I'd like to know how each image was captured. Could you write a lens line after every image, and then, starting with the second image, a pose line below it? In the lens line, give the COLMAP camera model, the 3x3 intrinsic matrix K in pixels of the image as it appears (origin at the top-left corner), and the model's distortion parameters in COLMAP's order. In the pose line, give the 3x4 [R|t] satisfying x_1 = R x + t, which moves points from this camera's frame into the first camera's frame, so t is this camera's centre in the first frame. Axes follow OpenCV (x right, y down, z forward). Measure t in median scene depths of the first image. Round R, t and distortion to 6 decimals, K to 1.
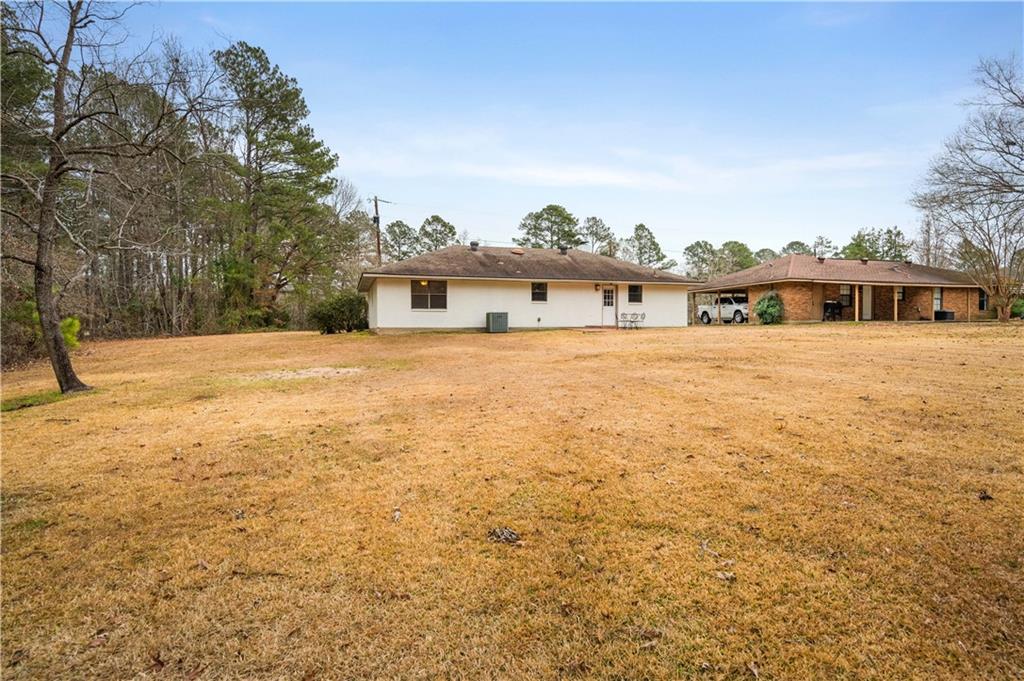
lens RADIAL K [[545.6, 0, 512.0], [0, 545.6, 334.0], [0, 0, 1]] dist [-0.005509, -0.000203]
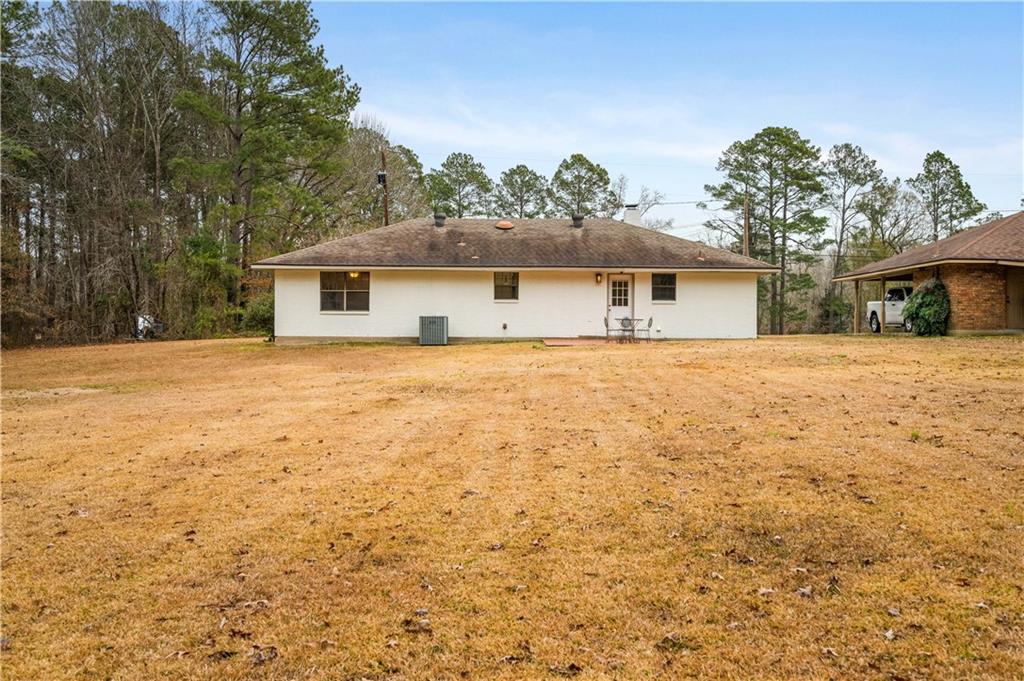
lens RADIAL K [[889.2, 0, 510.4], [0, 889.2, 338.0], [0, 0, 1]] dist [-0.015816, -0.004871]
pose [[0.957545, 0.011031, -0.288074, 0.319318], [-0.011323, 0.999936, 0.000651, -0.010486], [0.288062, 0.002639, 0.957608, -0.058724]]
